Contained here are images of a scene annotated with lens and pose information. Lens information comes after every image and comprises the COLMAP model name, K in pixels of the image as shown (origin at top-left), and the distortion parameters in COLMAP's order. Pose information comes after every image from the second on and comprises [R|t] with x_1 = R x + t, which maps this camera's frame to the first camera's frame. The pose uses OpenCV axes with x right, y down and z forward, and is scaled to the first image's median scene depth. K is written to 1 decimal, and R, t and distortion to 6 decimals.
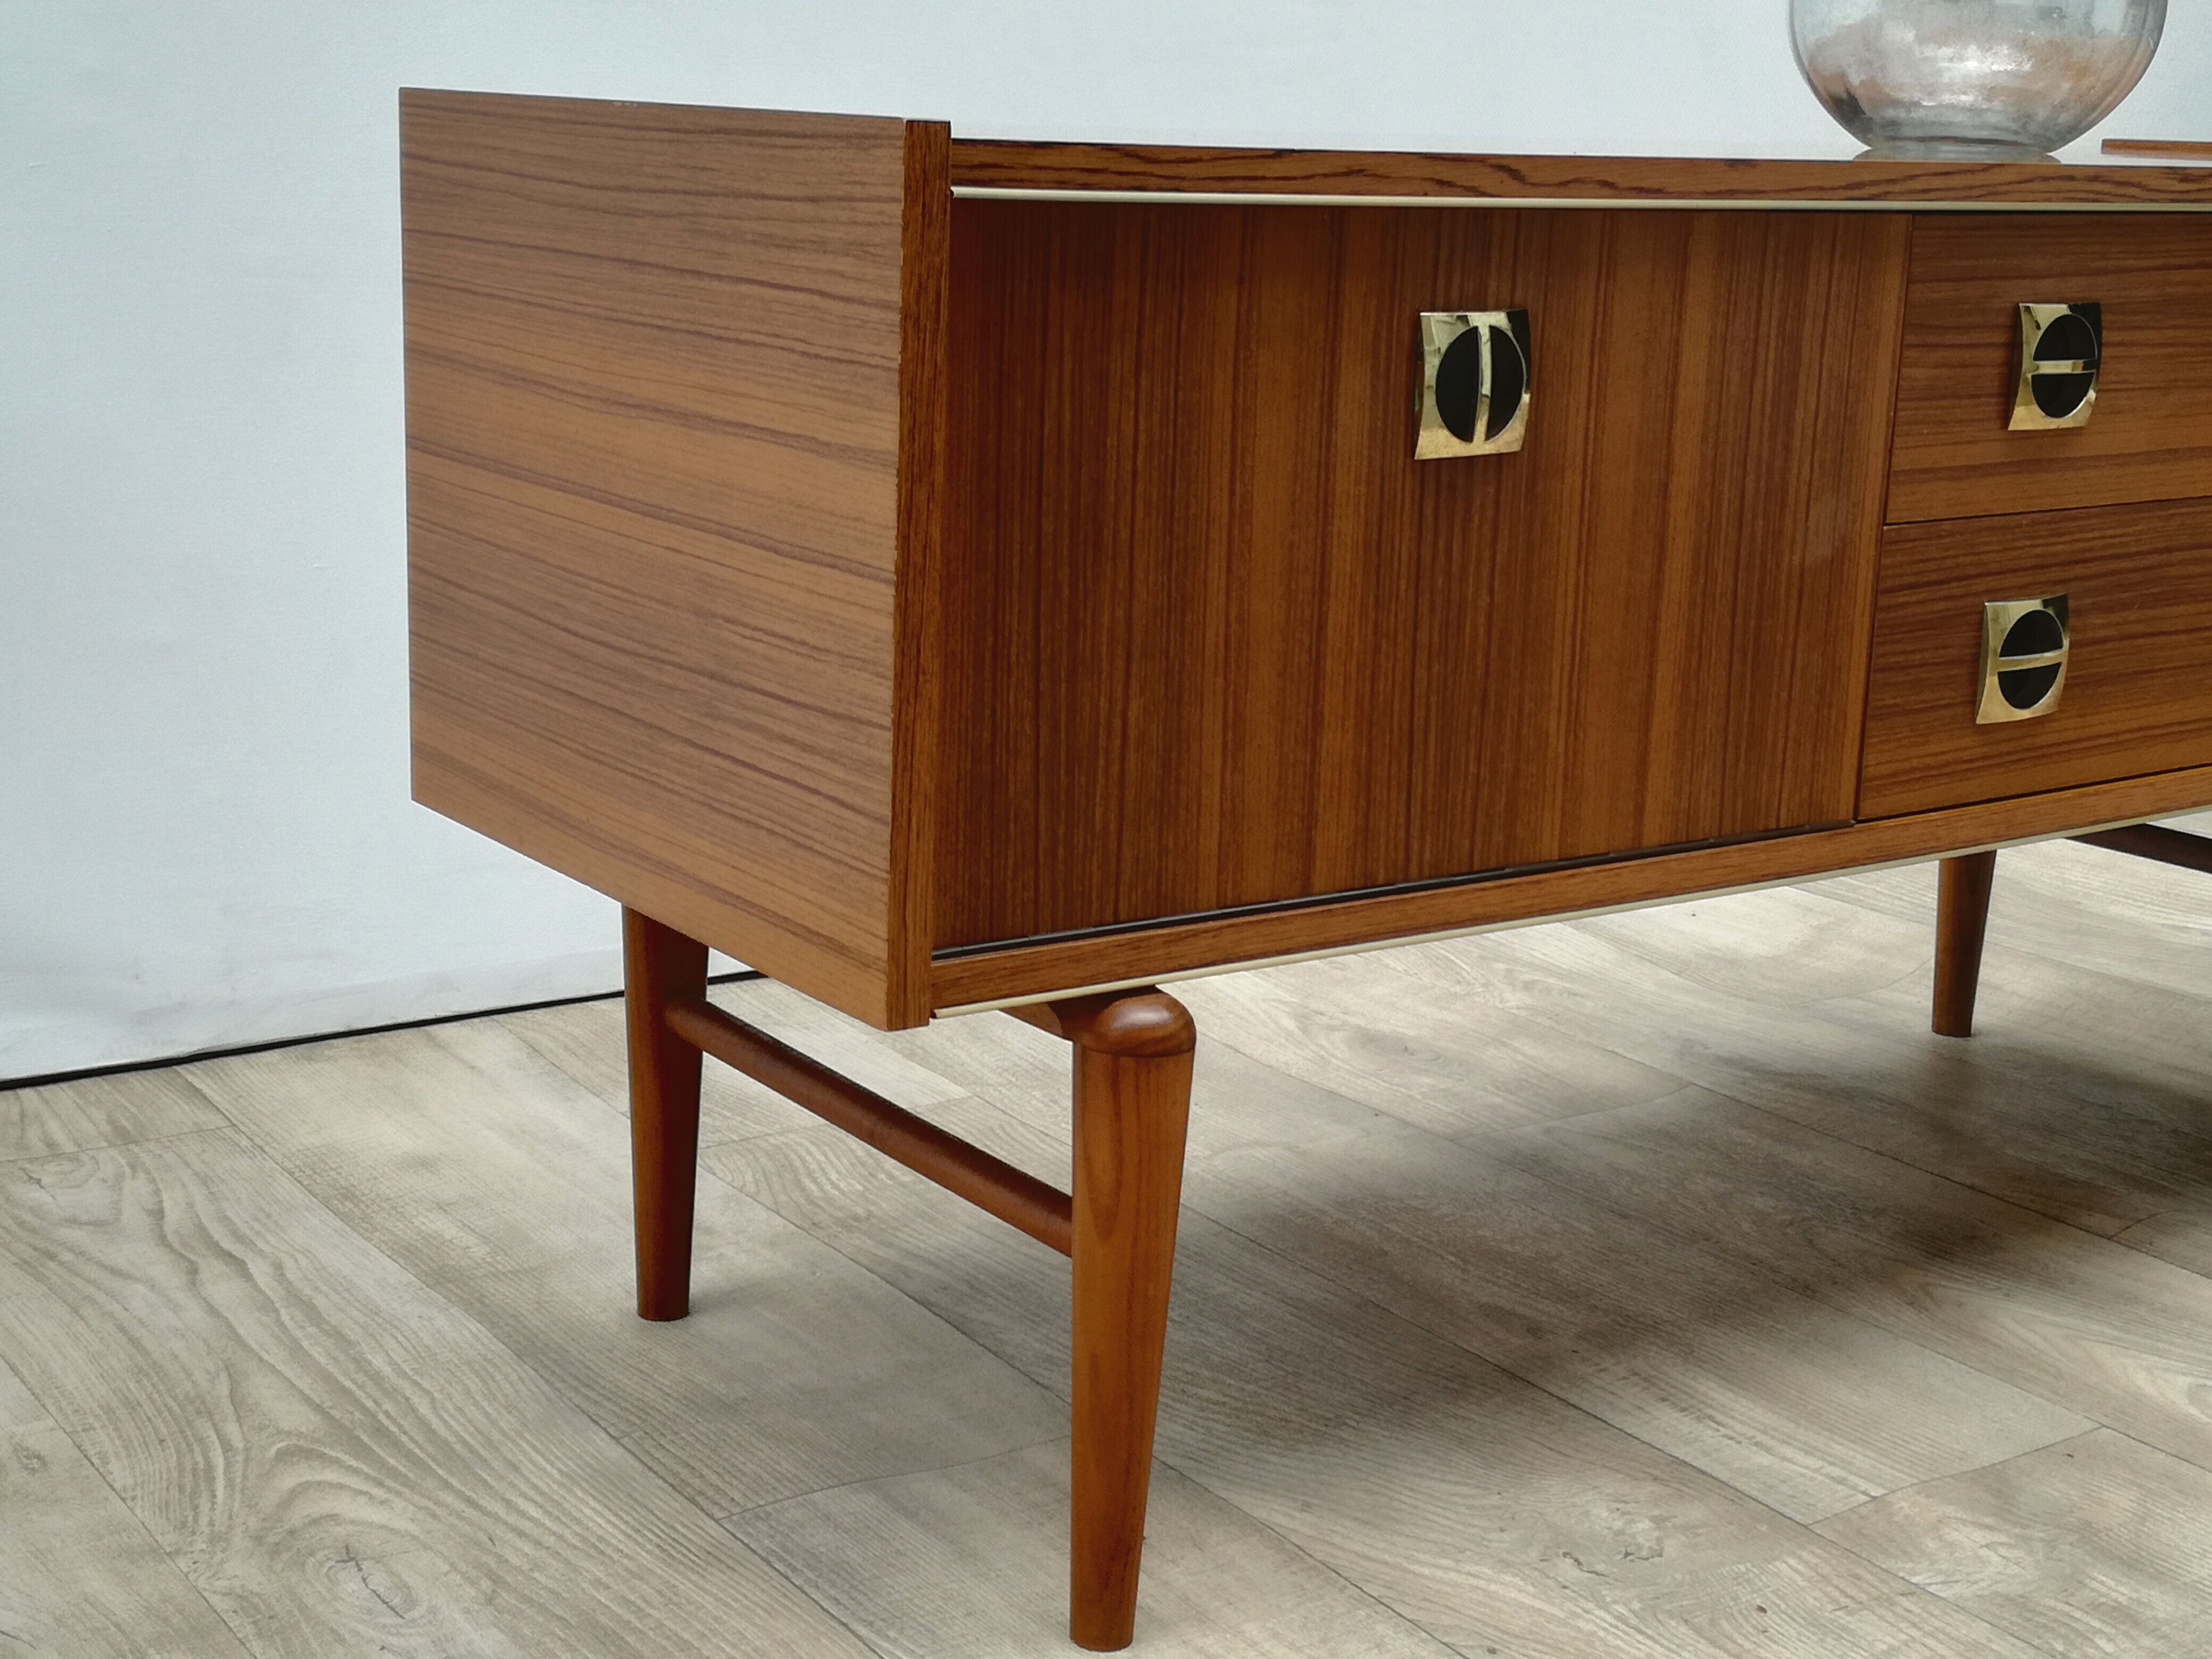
lens RADIAL K [[3131.7, 0, 1116.4], [0, 3131.7, 794.9], [0, 0, 1]] dist [0.091915, 0.000000]
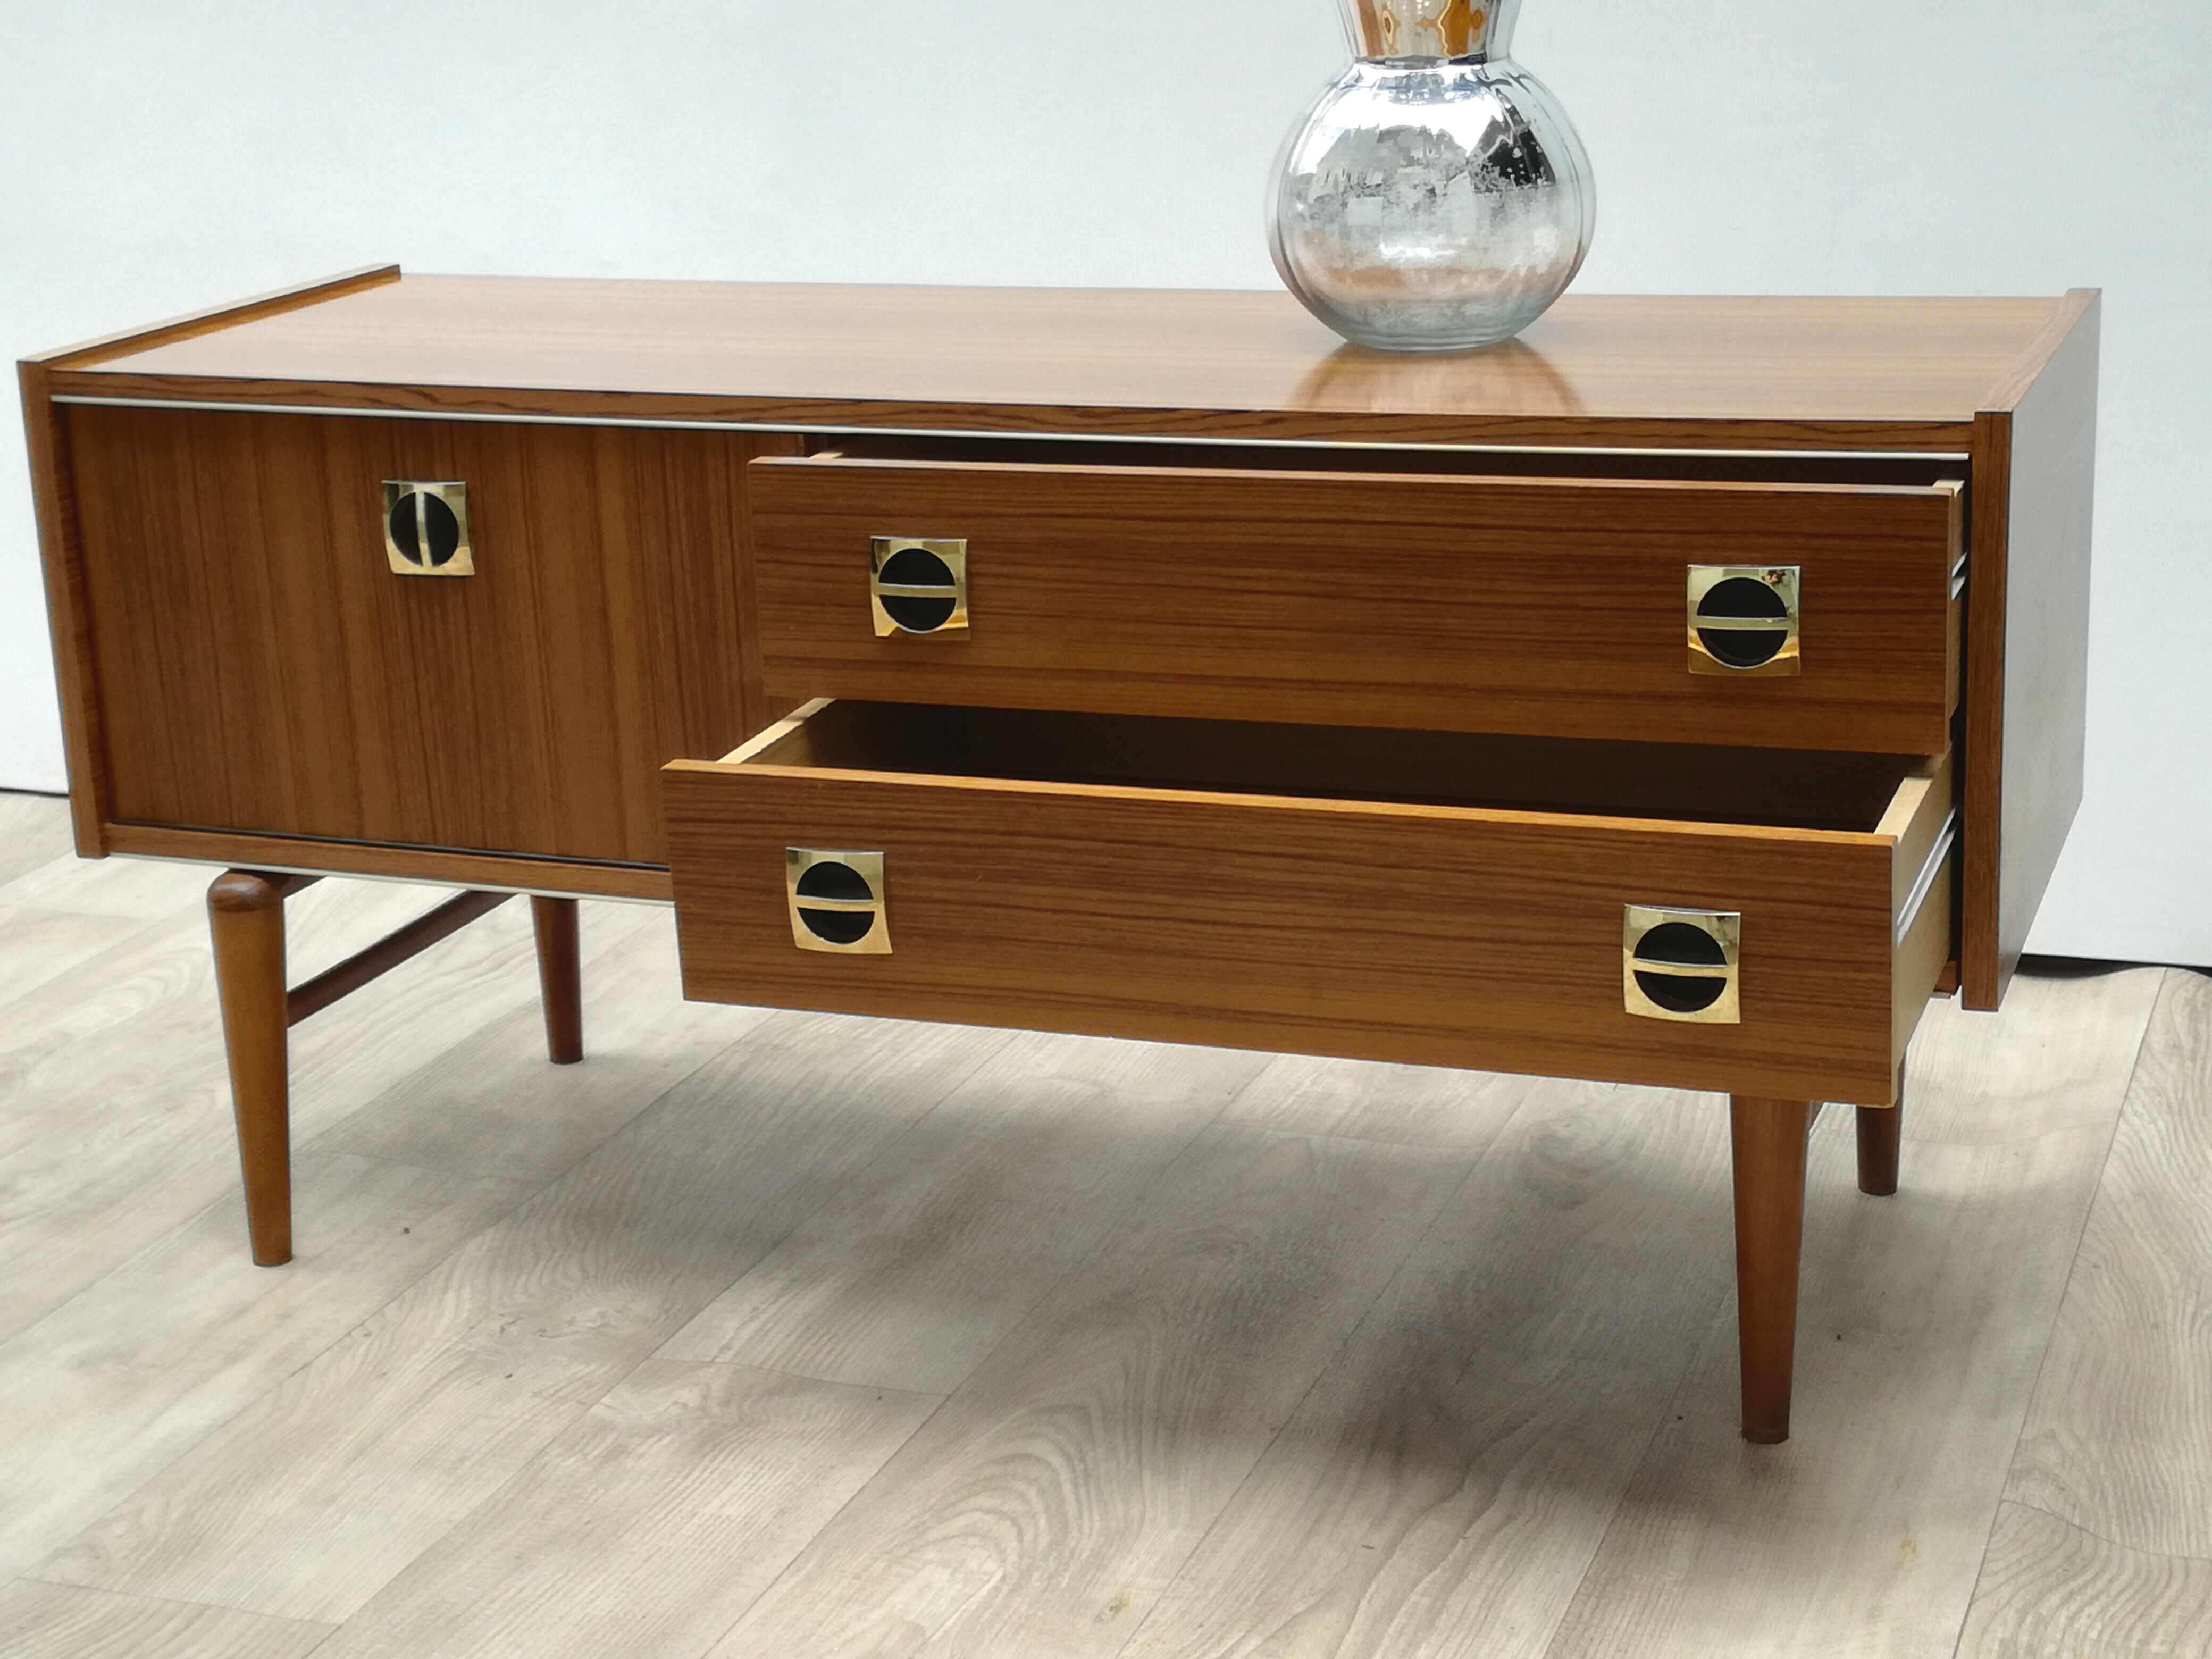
lens RADIAL K [[3671.6, 0, 1119.2], [0, 3671.6, 809.1], [0, 0, 1]] dist [0.135257, 0.000000]
pose [[0.563036, 0.177966, -0.807043, 1.663874], [-0.126907, 0.983575, 0.128357, -0.252611], [0.816630, 0.030150, 0.576373, 0.228604]]
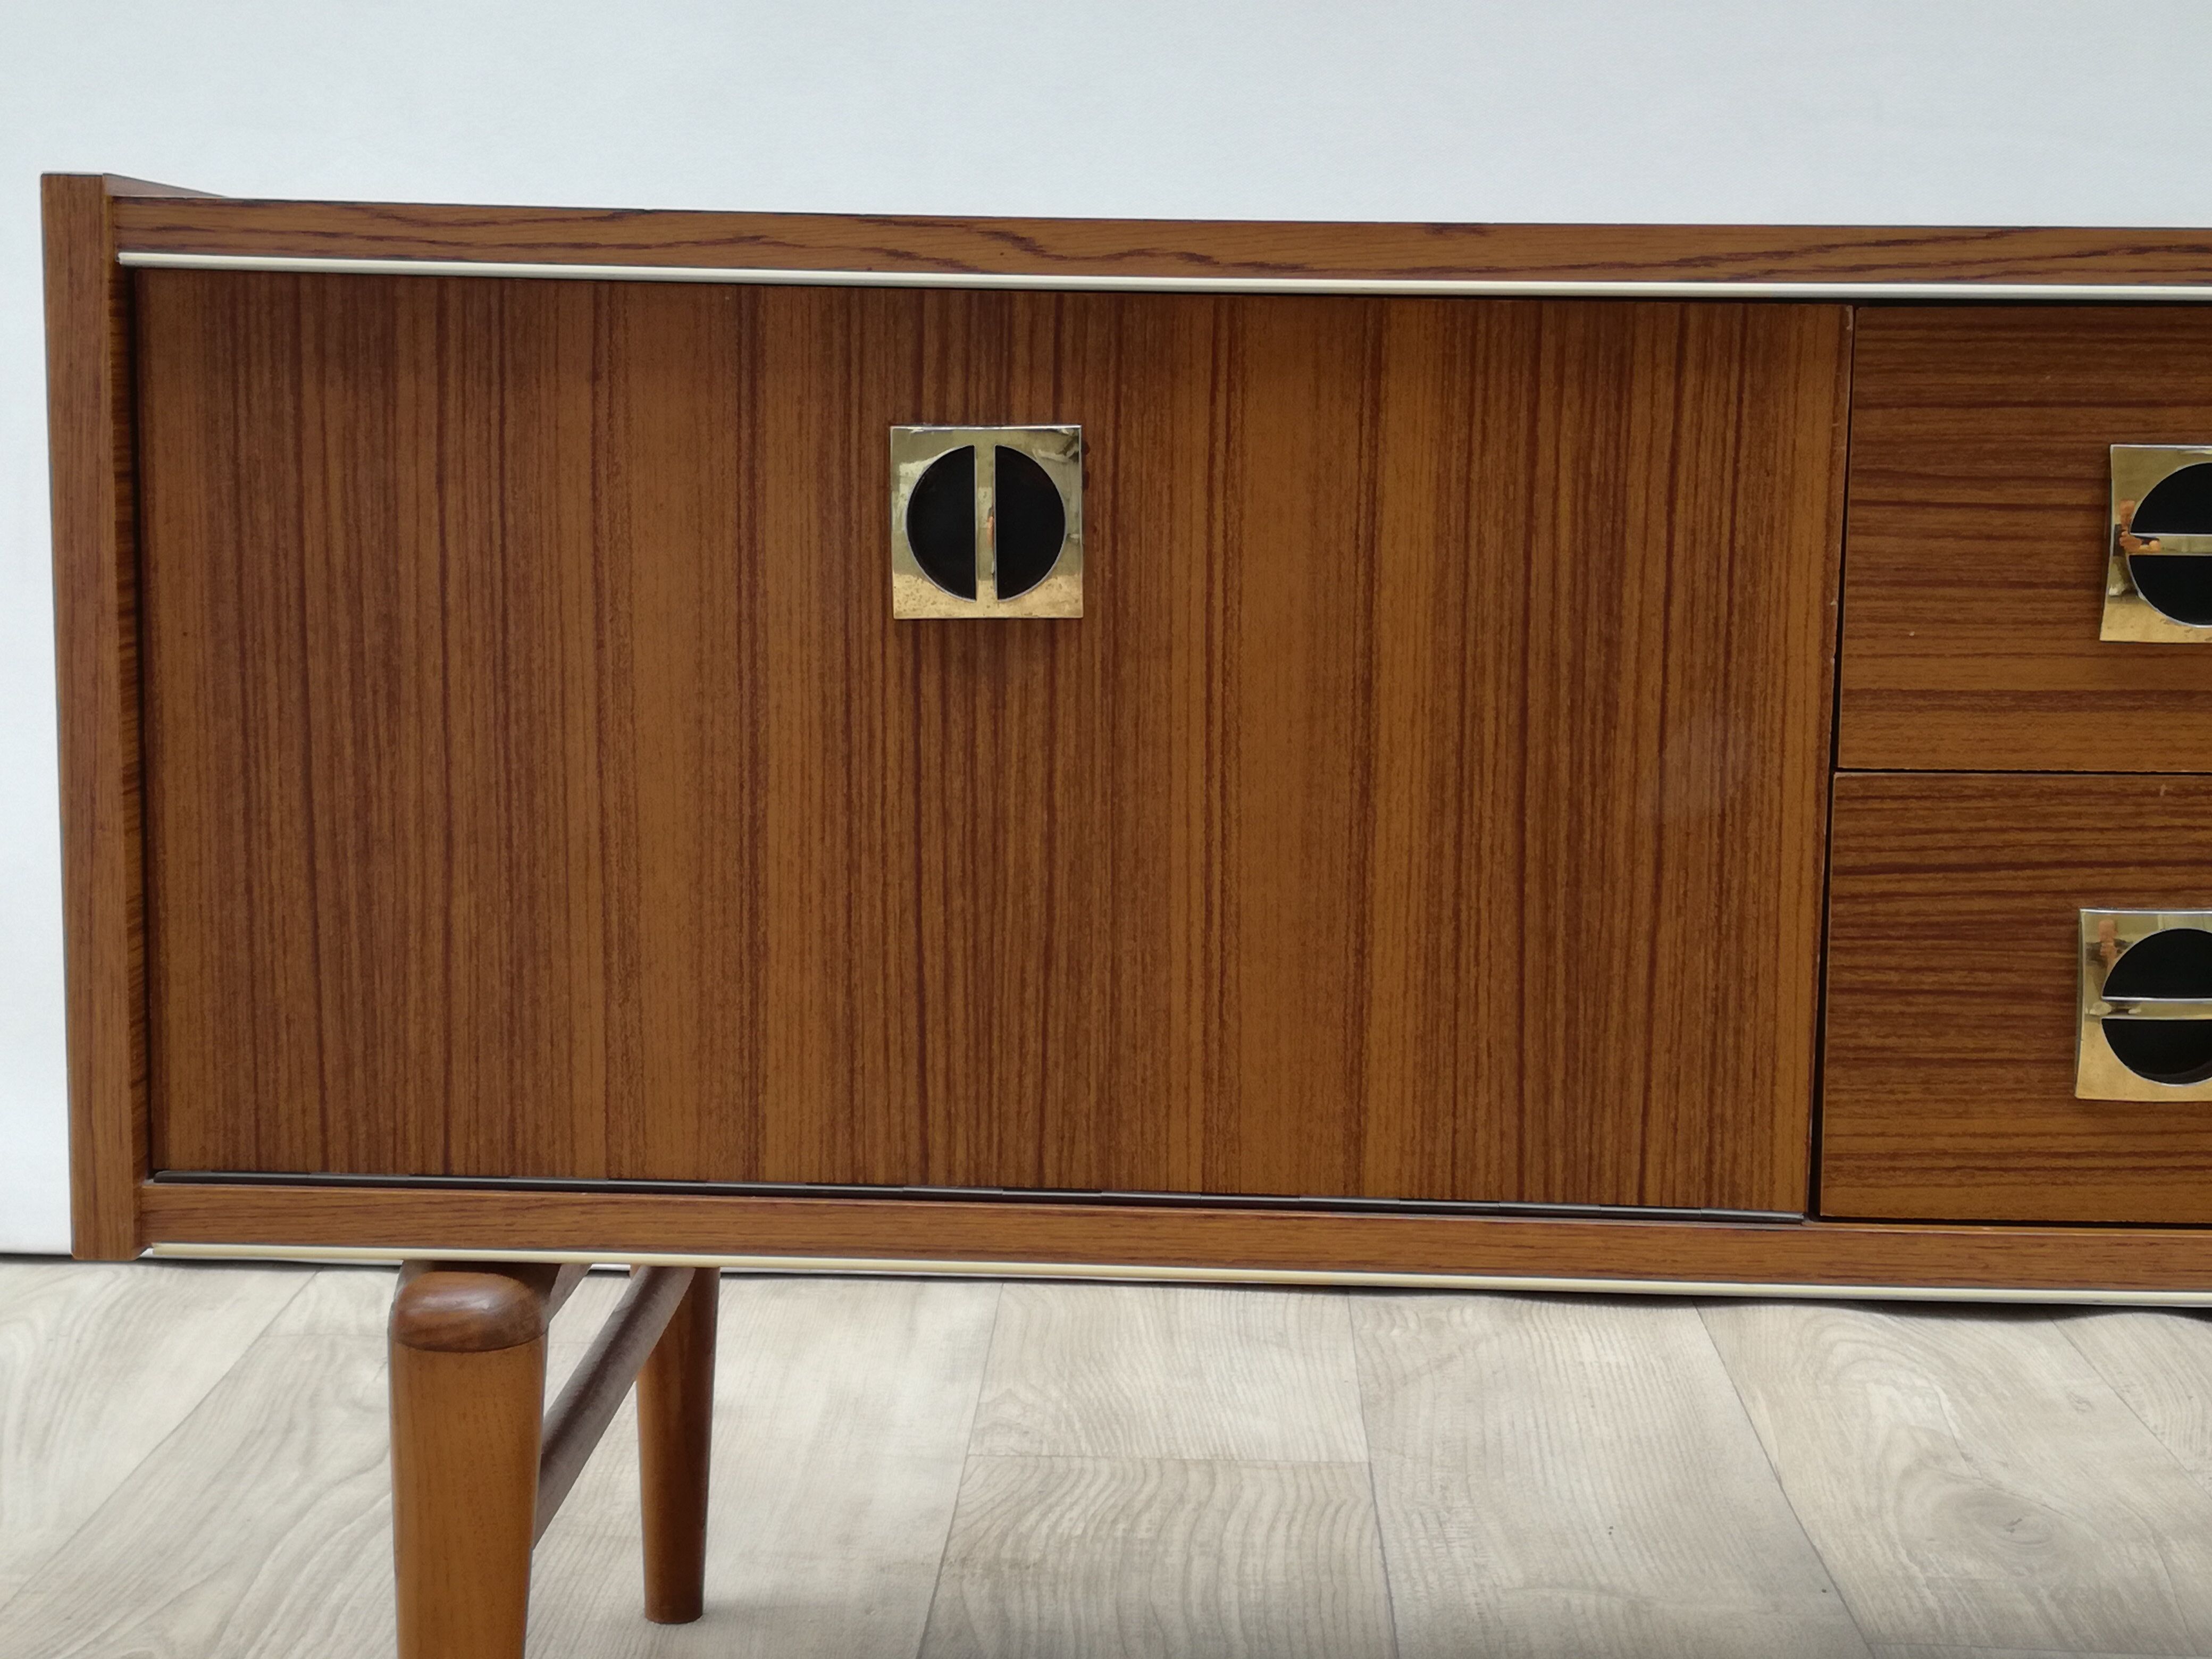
lens RADIAL K [[3131.7, 0, 1110.1], [0, 3131.7, 786.8], [0, 0, 1]] dist [0.091915, 0.000000]
pose [[0.799127, 0.052389, -0.598875, 0.549940], [-0.117955, 0.990495, -0.070750, -0.018222], [0.589477, 0.127178, 0.797711, 0.403457]]
